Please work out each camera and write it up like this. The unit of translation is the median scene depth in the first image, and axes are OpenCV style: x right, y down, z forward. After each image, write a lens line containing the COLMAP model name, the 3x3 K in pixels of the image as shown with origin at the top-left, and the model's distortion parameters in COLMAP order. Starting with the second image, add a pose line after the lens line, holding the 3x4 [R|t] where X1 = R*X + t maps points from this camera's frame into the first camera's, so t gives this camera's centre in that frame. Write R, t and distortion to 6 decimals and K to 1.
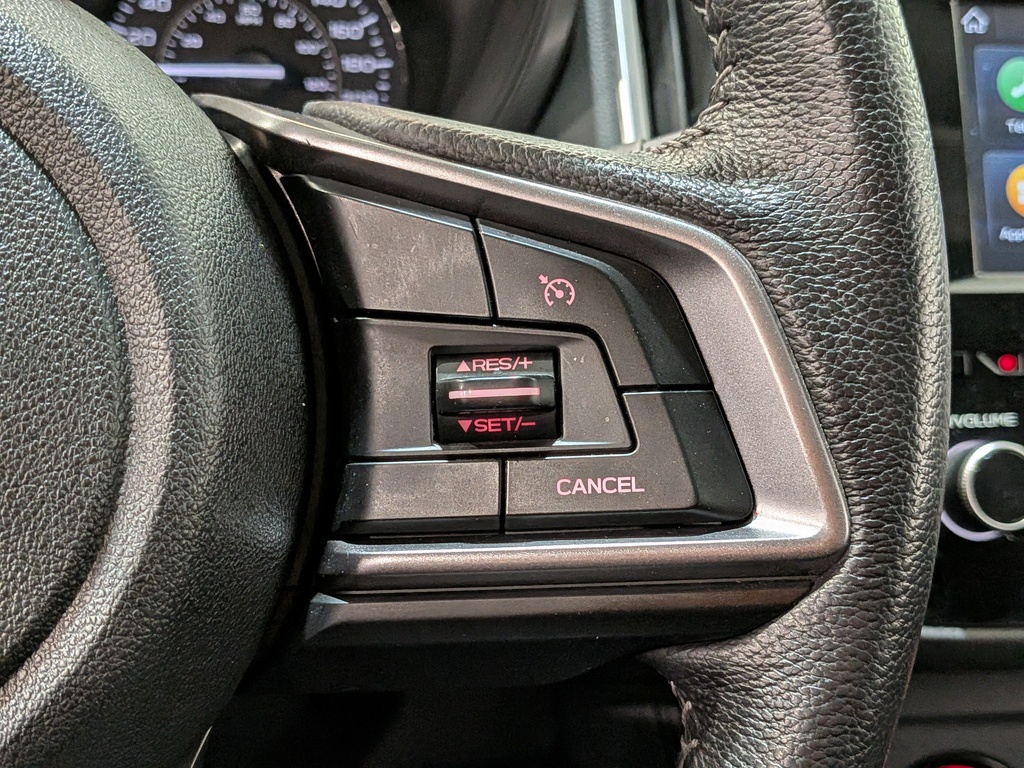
lens RADIAL K [[1512.0, 0, 501.2], [0, 1512.0, 383.9], [0, 0, 1]] dist [0.062412, -0.053387]
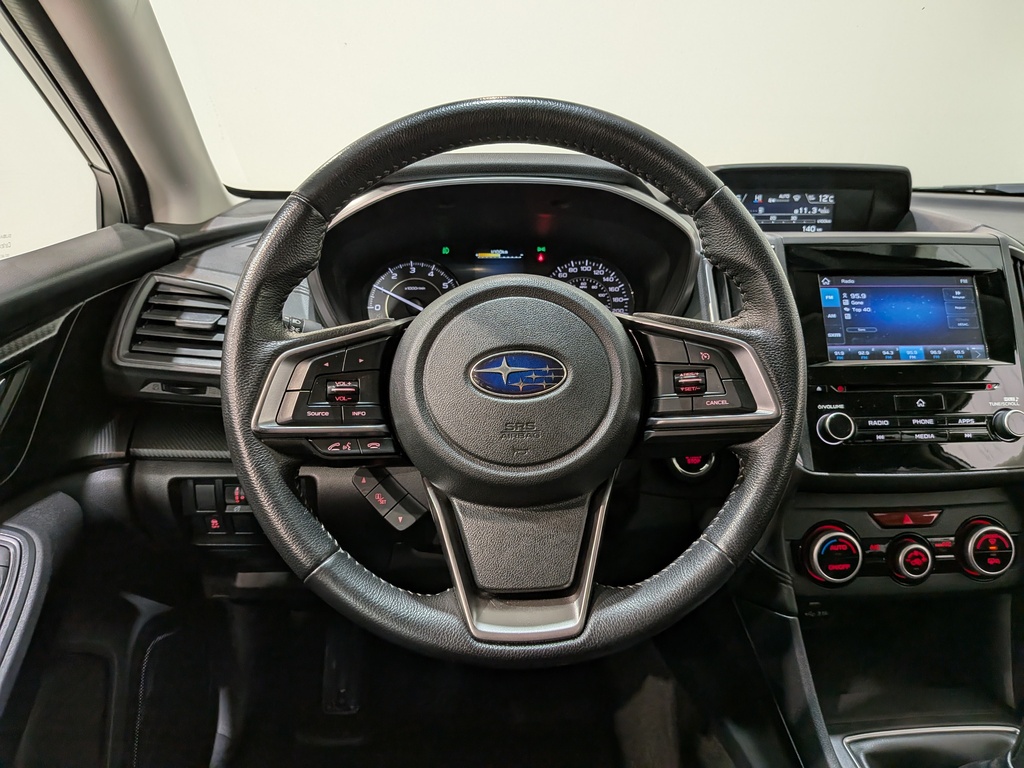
lens RADIAL K [[742.7, 0, 517.1], [0, 742.7, 383.1], [0, 0, 1]] dist [0.083357, -0.162588]
pose [[0.989222, -0.013637, -0.145790, -0.171500], [0.000835, 0.996163, -0.087514, 0.186953], [0.146424, 0.086449, 0.985437, -1.056416]]
